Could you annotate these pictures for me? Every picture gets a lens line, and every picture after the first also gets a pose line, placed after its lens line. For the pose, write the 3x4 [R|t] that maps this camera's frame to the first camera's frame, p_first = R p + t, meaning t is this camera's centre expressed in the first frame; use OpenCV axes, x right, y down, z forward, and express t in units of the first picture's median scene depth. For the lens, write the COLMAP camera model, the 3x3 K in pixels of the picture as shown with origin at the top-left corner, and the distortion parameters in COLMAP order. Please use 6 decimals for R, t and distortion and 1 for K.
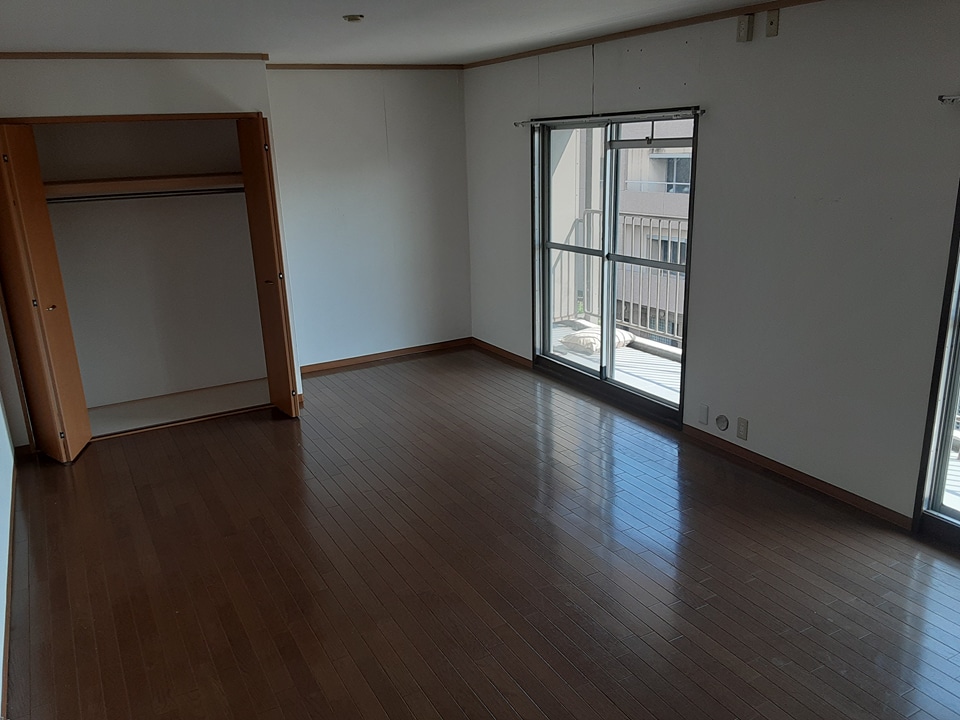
lens RADIAL K [[775.9, 0, 455.5], [0, 775.9, 368.5], [0, 0, 1]] dist [0.133680, -0.198602]
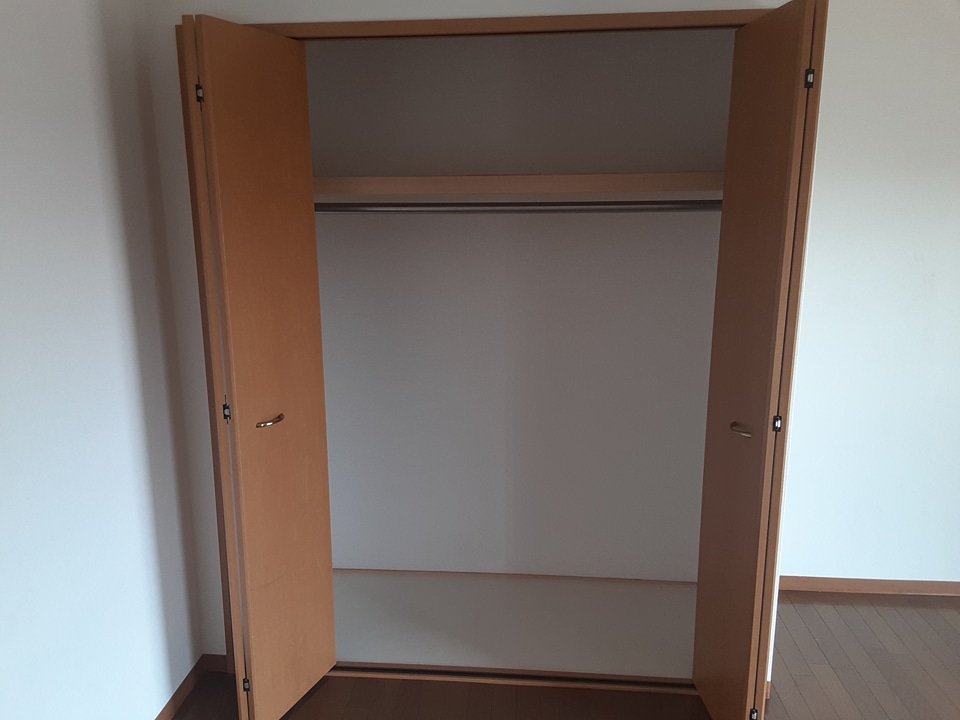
lens RADIAL K [[775.9, 0, 455.5], [0, 775.9, 368.5], [0, 0, 1]] dist [0.133680, -0.198602]
pose [[0.842240, 0.147968, -0.518399, -0.159773], [-0.183614, 0.982837, -0.017783, -0.108851], [0.506870, 0.110163, 0.854954, 0.588951]]
